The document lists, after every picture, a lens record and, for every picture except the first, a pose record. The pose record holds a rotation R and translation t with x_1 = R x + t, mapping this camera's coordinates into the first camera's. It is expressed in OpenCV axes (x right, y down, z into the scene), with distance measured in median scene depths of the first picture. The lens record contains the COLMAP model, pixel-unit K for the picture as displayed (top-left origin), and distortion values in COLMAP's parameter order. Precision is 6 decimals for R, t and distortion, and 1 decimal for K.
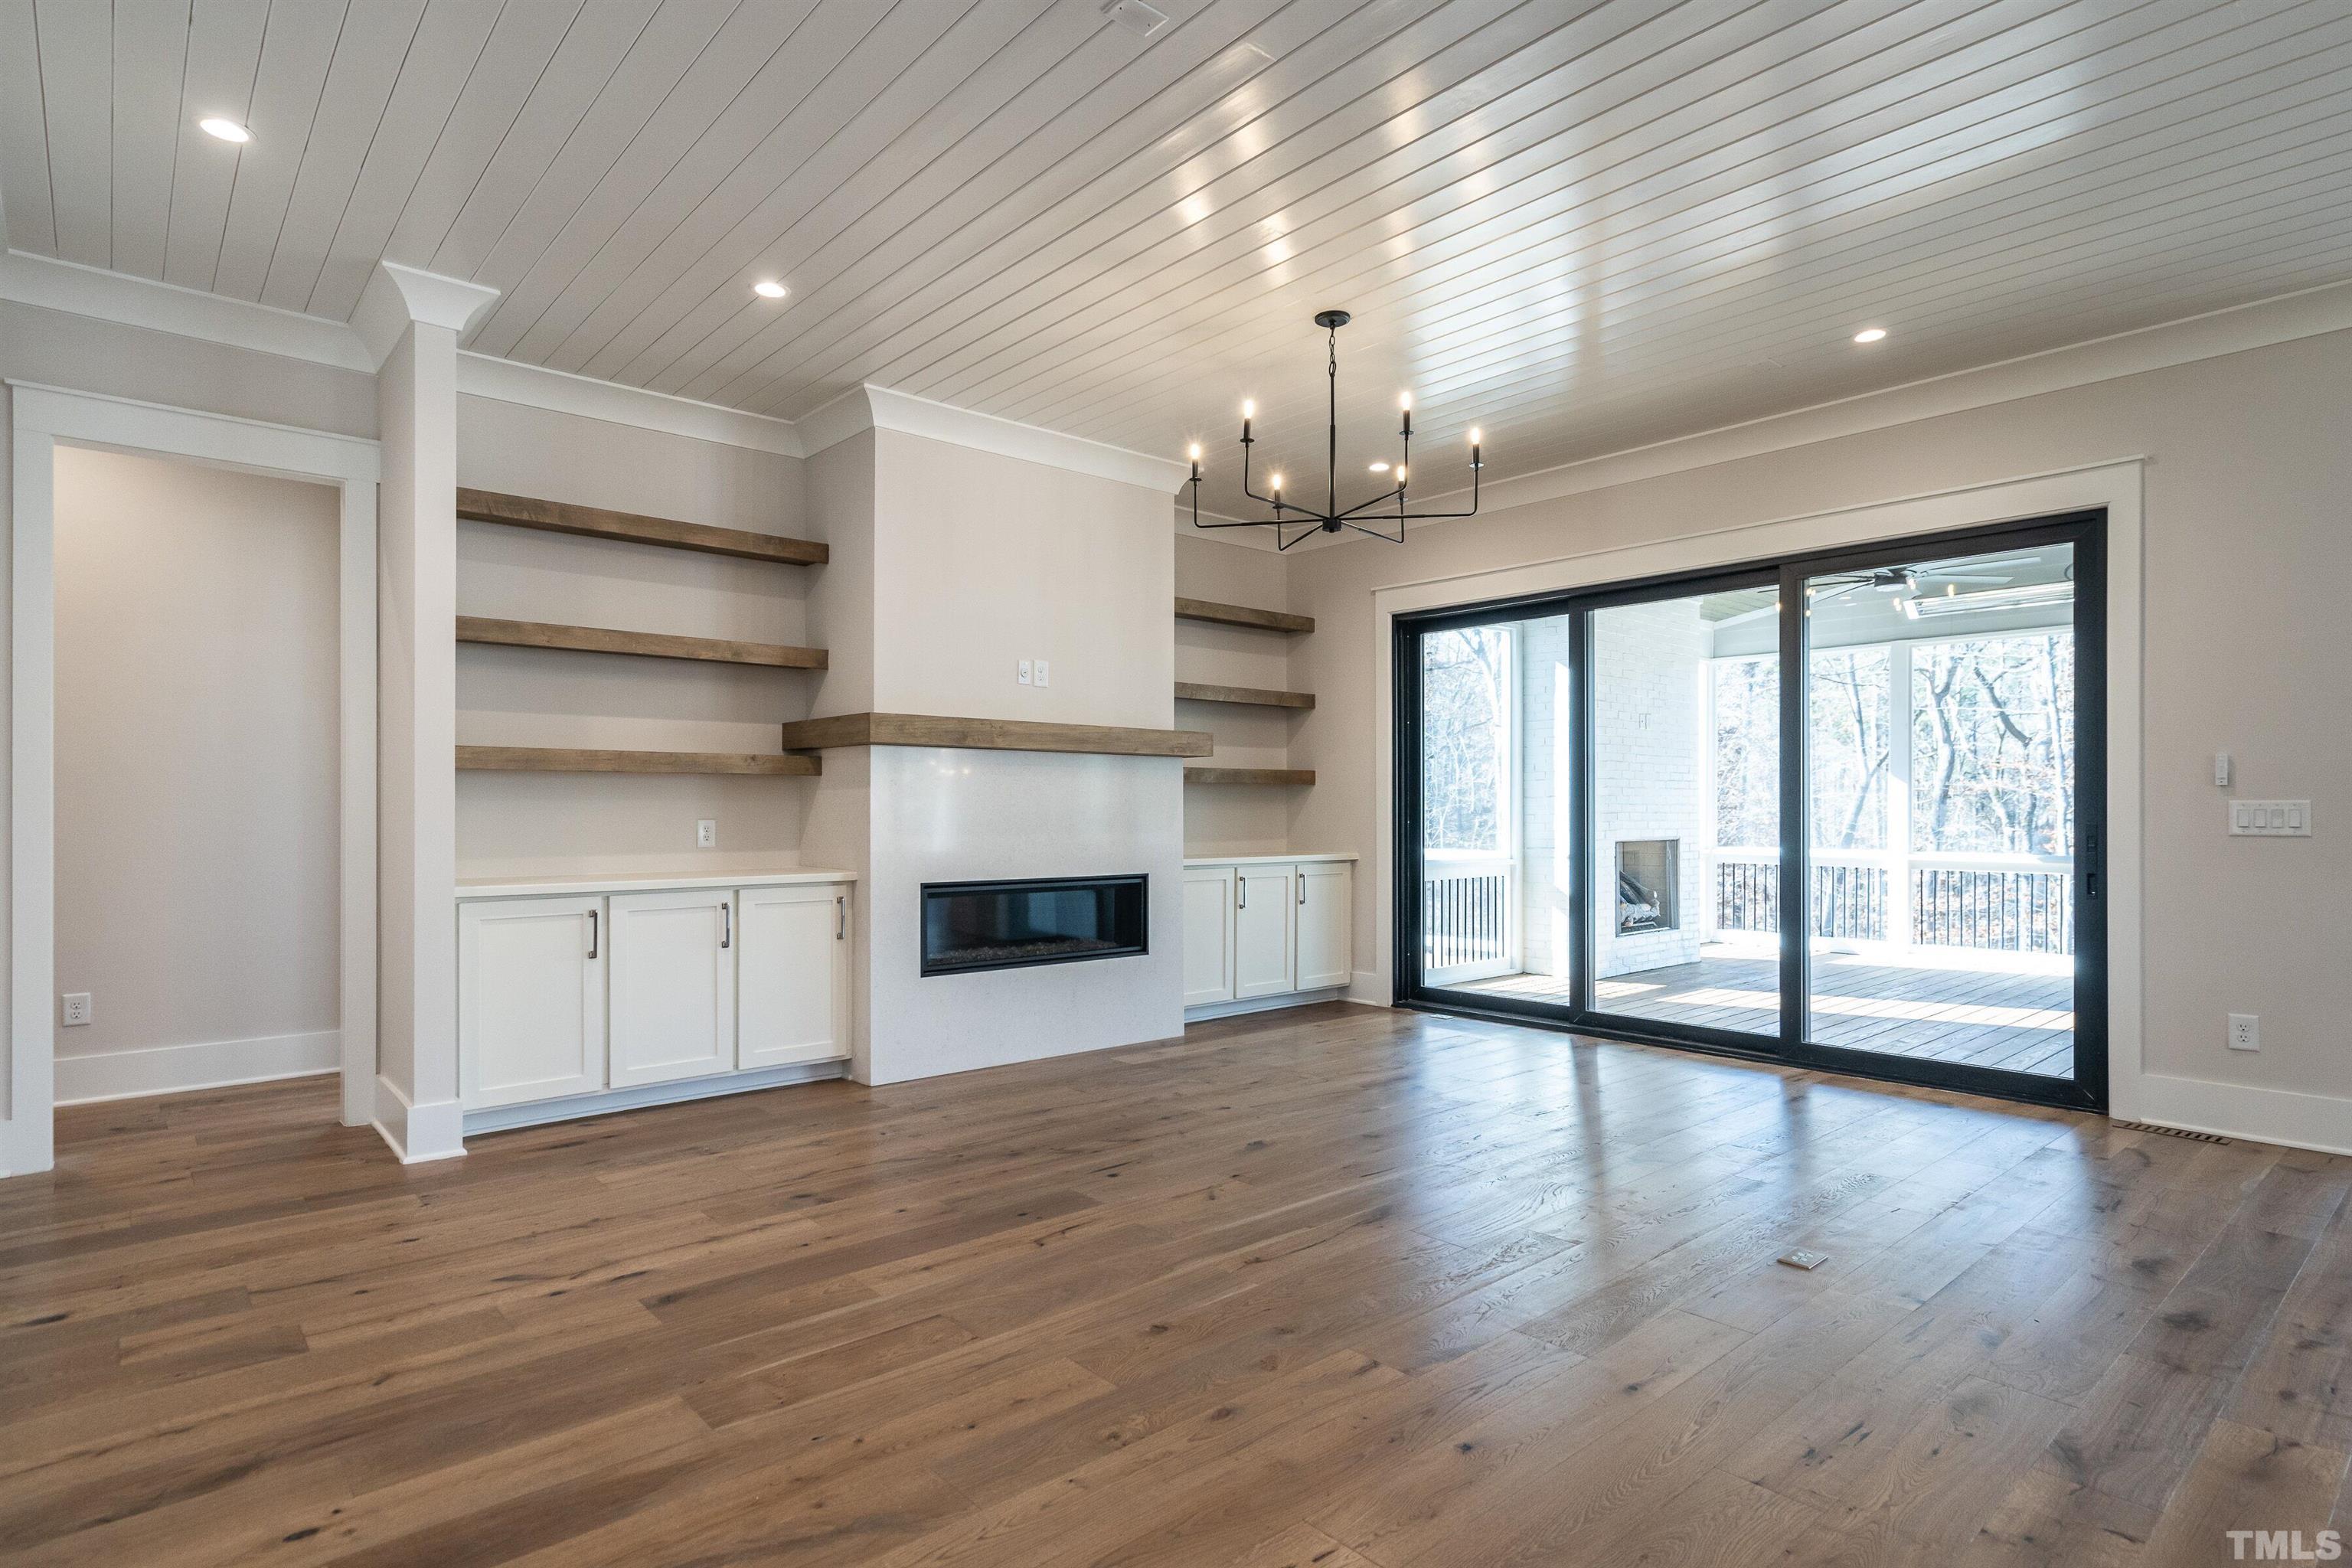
lens RADIAL K [[1225.0, 0, 1198.7], [0, 1225.0, 807.8], [0, 0, 1]] dist [0.001410, 0.000524]
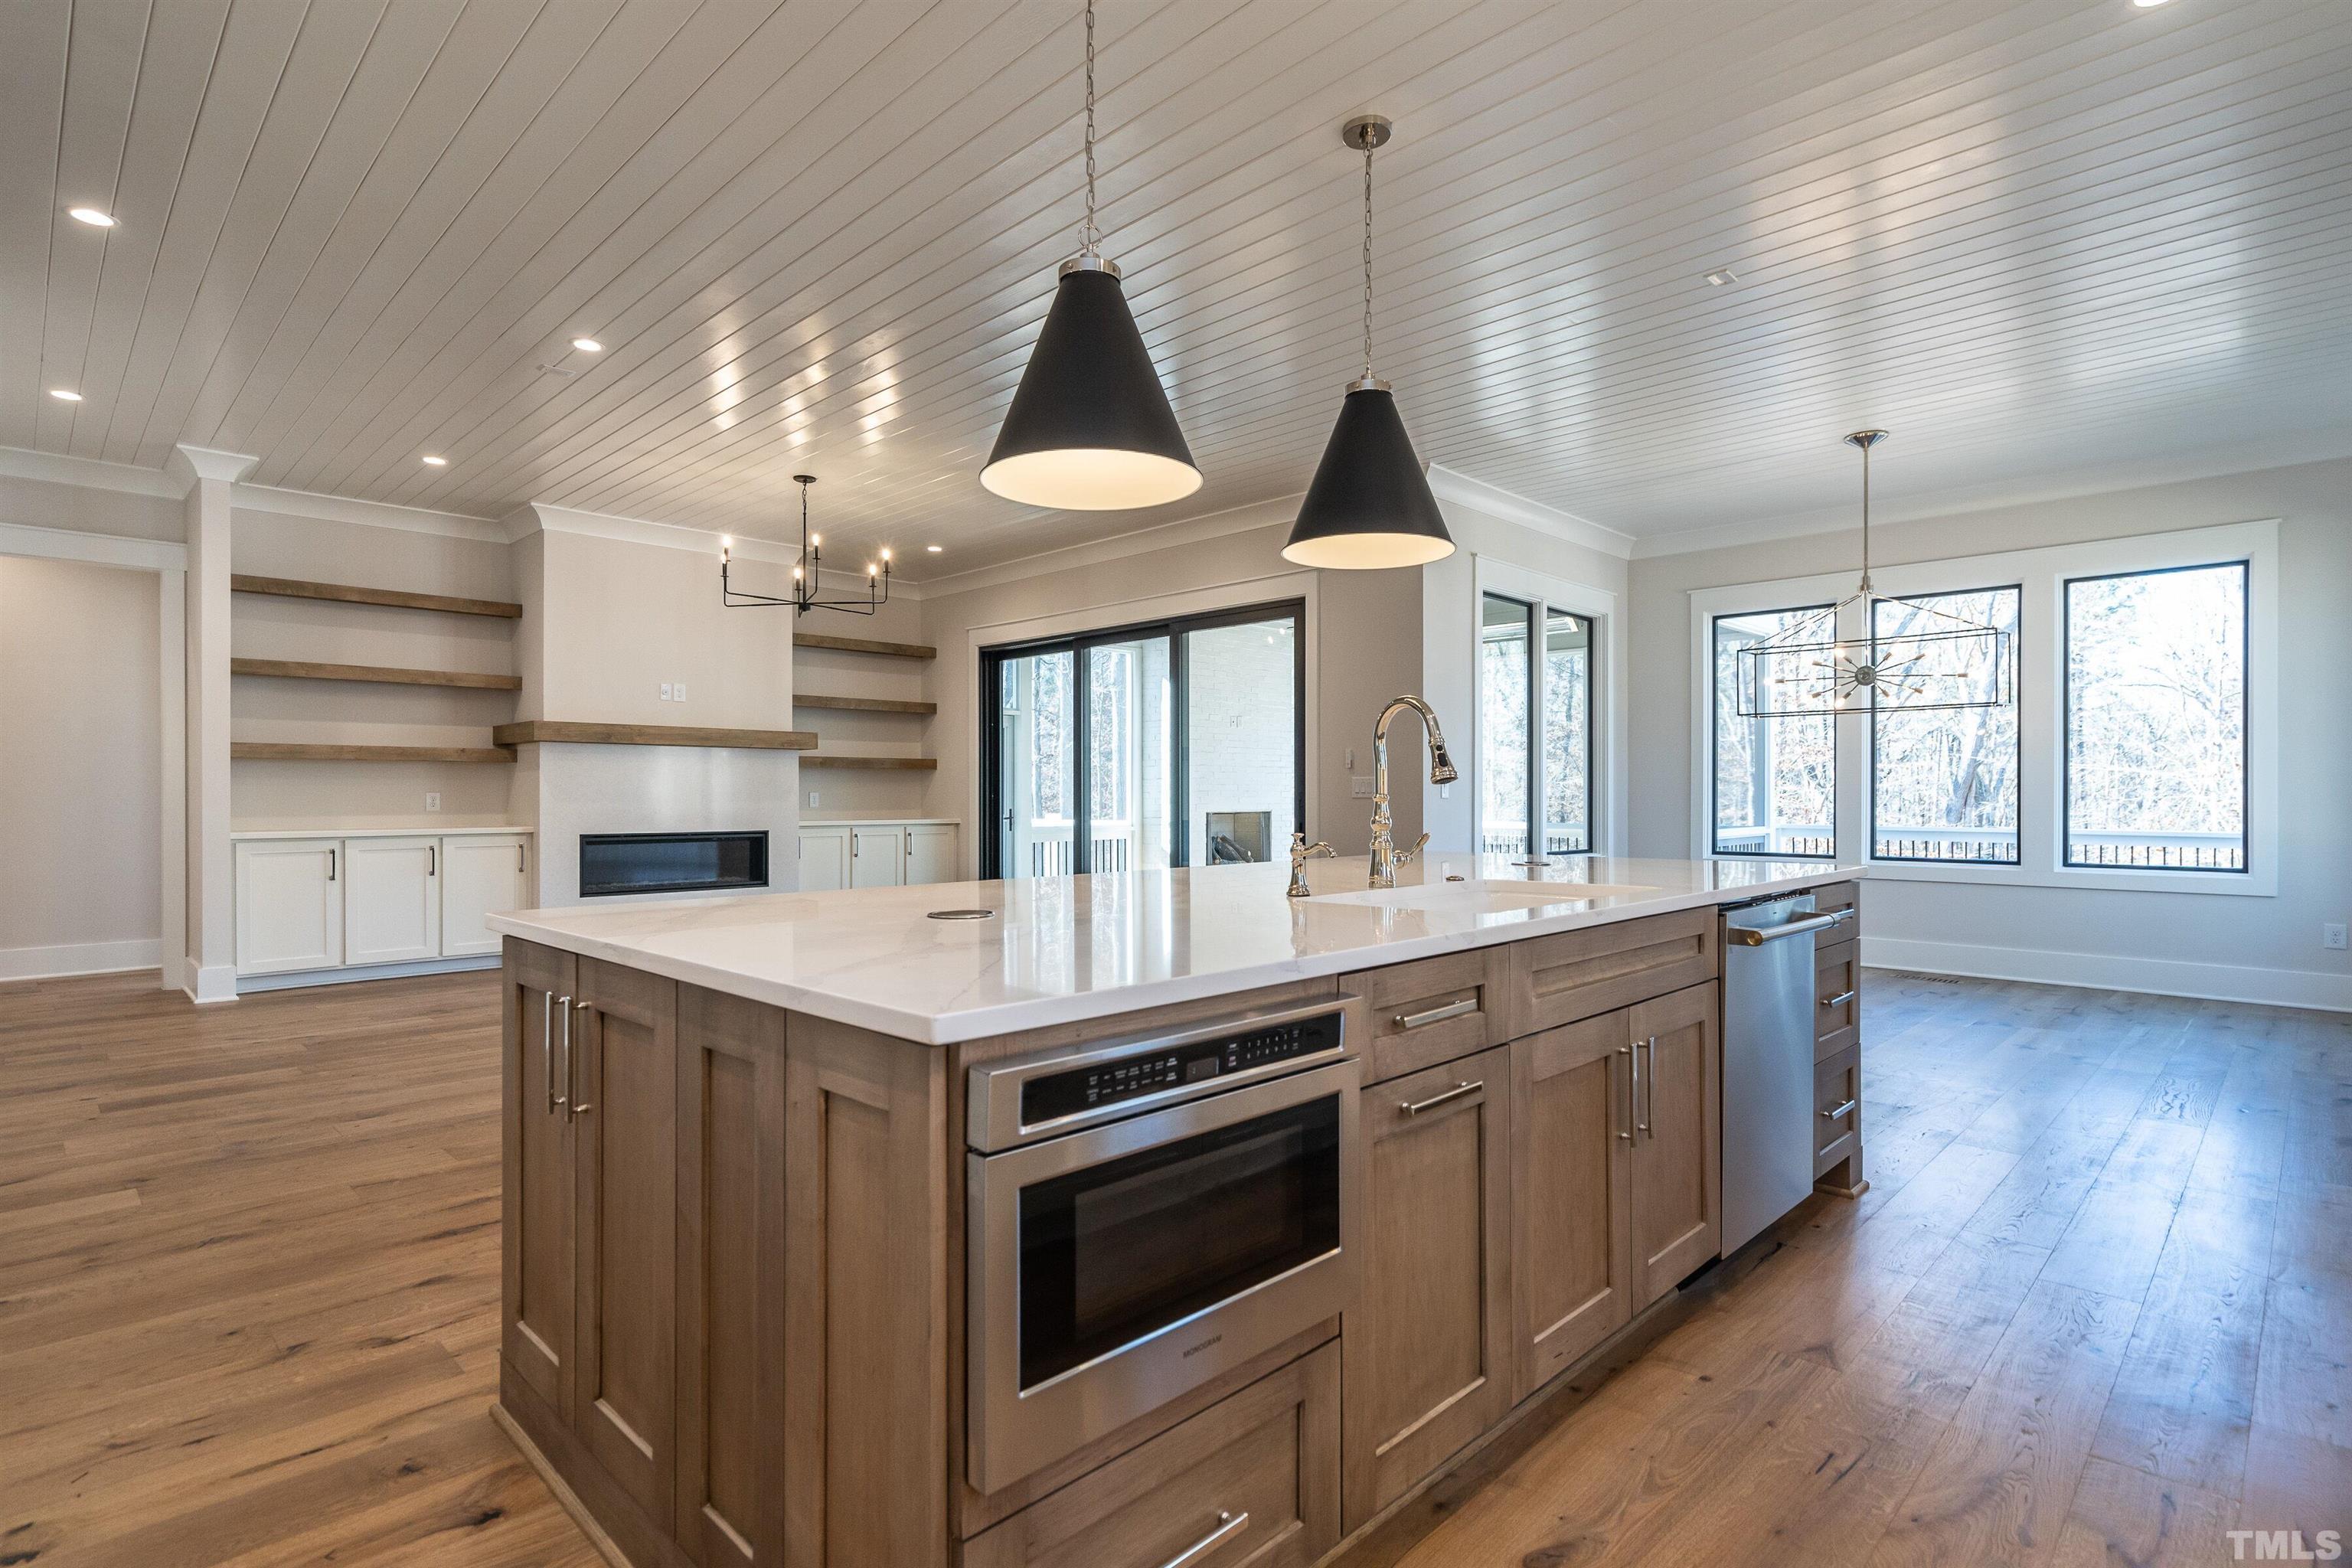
lens RADIAL K [[1152.8, 0, 1178.3], [0, 1152.8, 800.5], [0, 0, 1]] dist [0.001023, -0.000079]
pose [[0.998055, -0.002186, 0.062303, 0.401880], [0.001835, 0.999982, 0.005695, 0.013174], [-0.062315, -0.005570, 0.998041, -0.434501]]
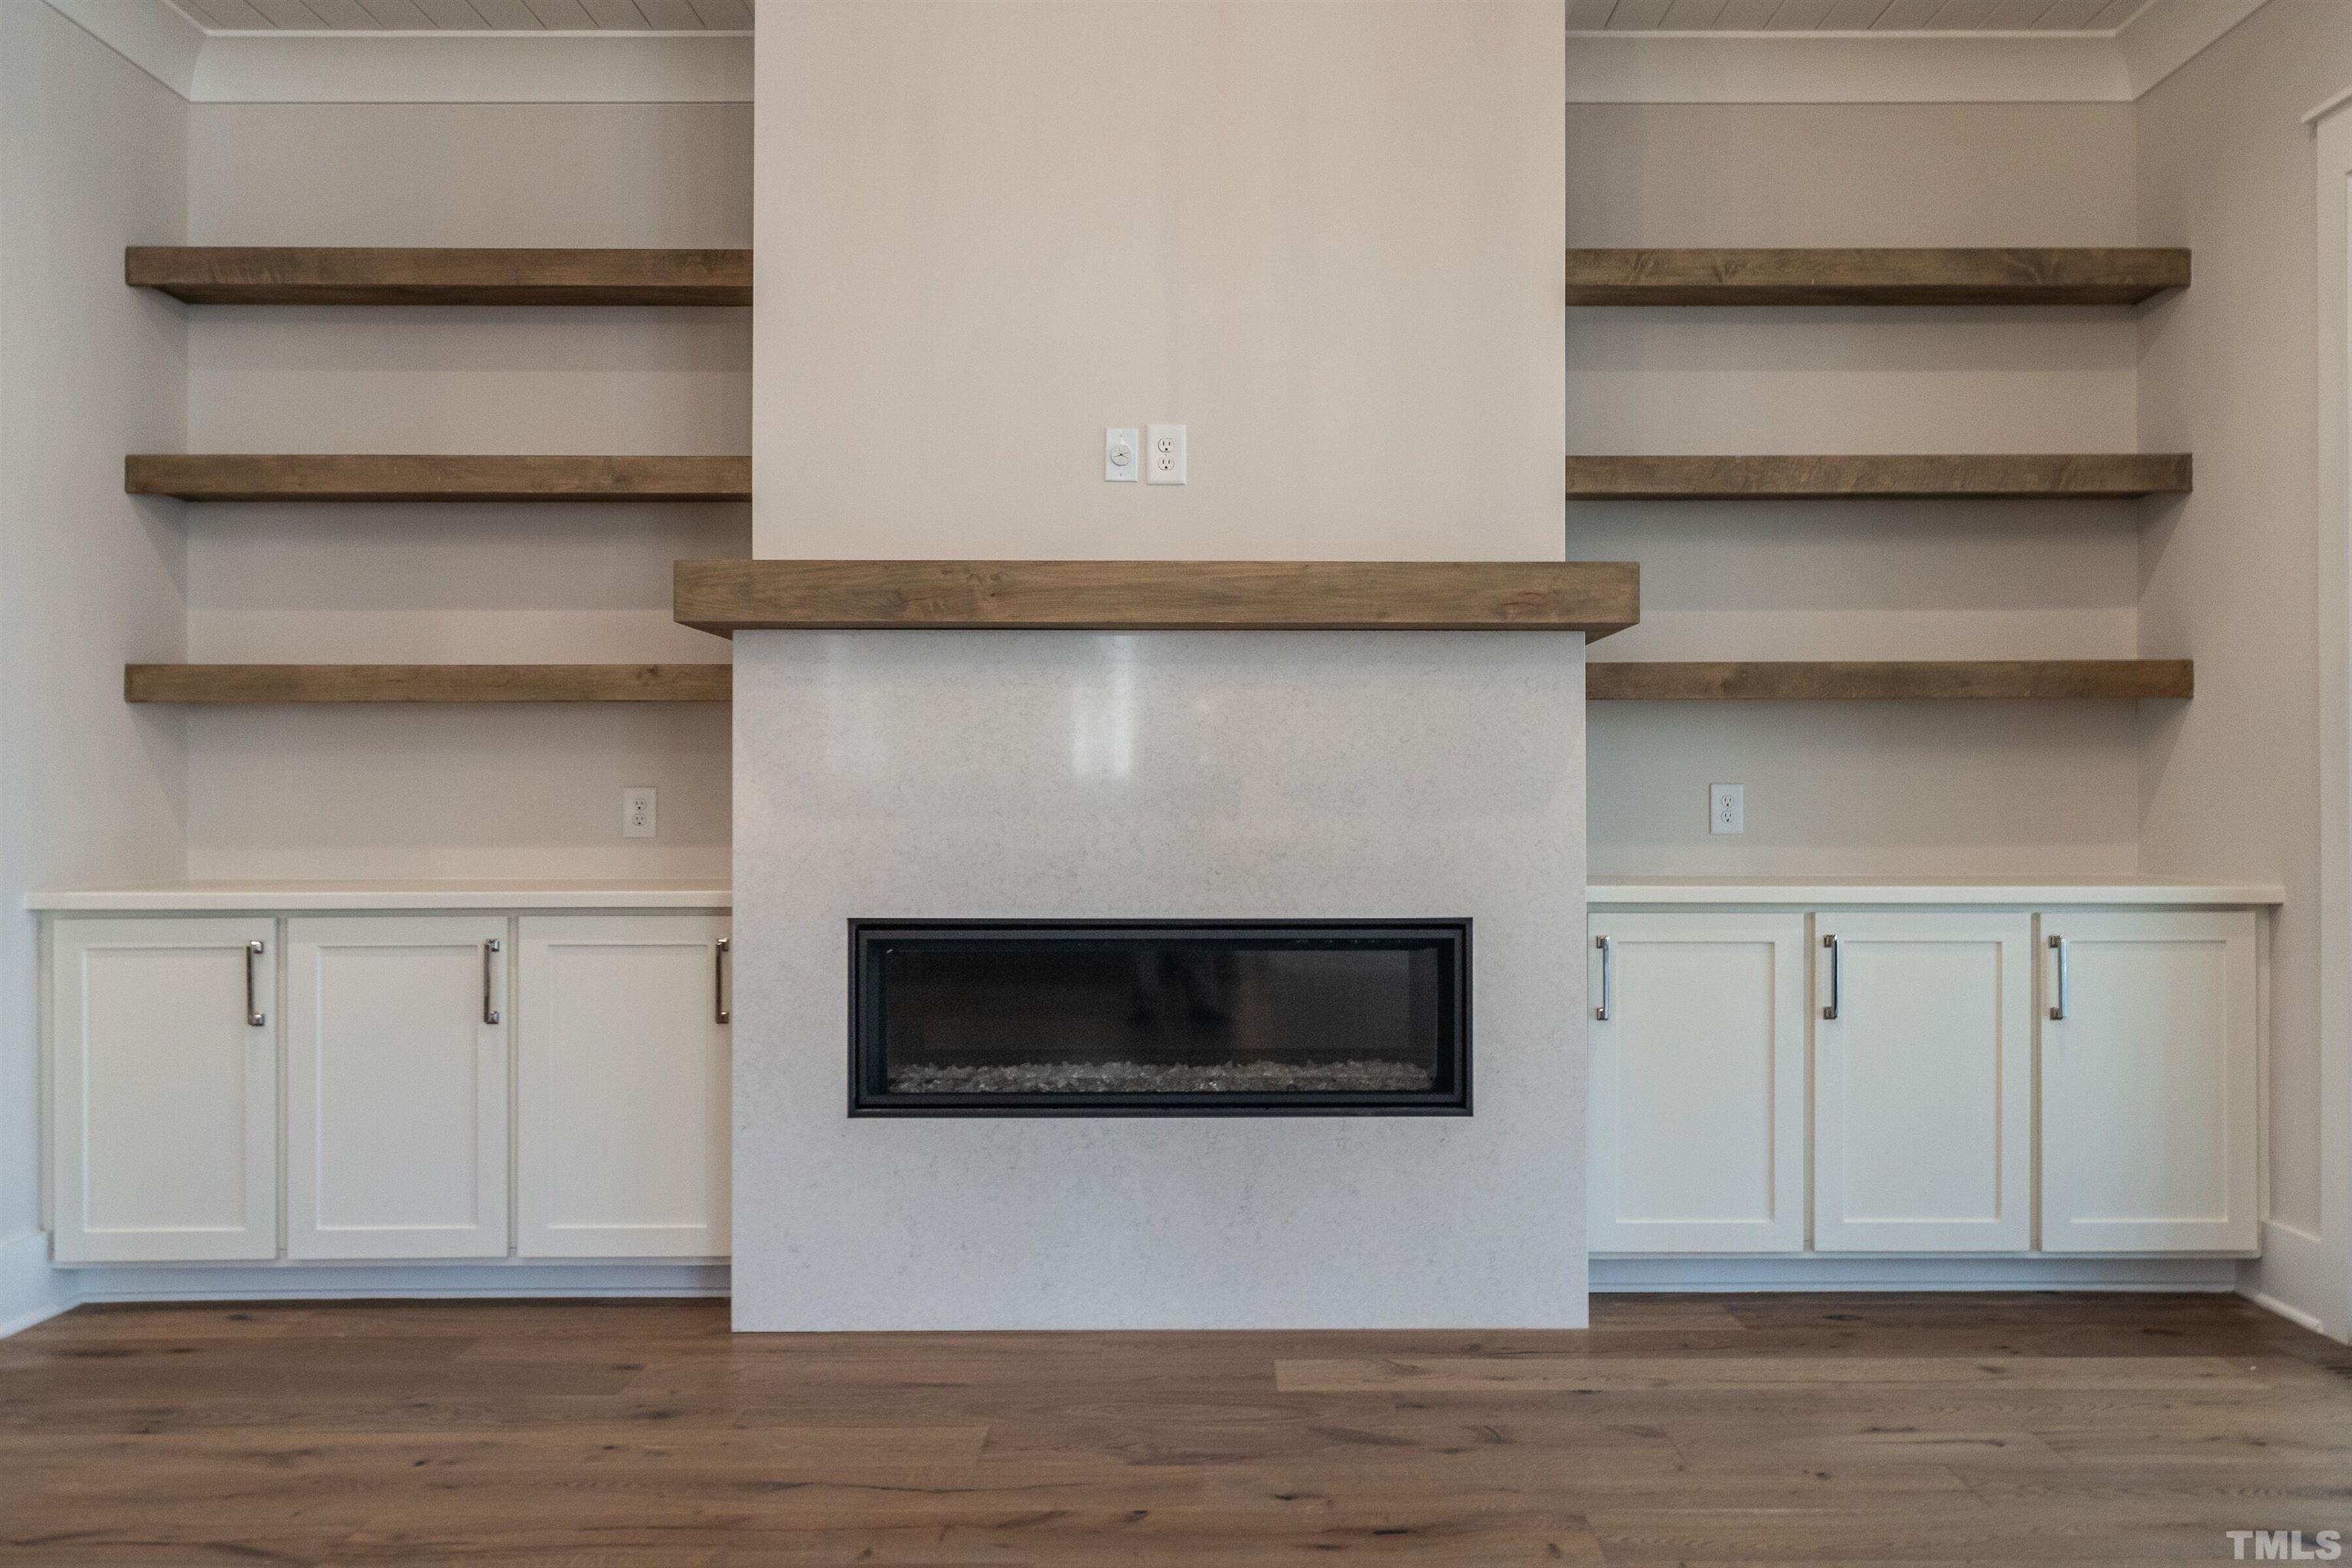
lens RADIAL K [[1828.0, 0, 1176.0], [0, 1828.0, 784.0], [0, 0, 1]] dist [0.007582, 0.003005]
pose [[0.748628, -0.006074, -0.662962, 0.327581], [0.002913, 0.999979, -0.005873, 0.013742], [0.662984, 0.002465, 0.748630, 0.537979]]
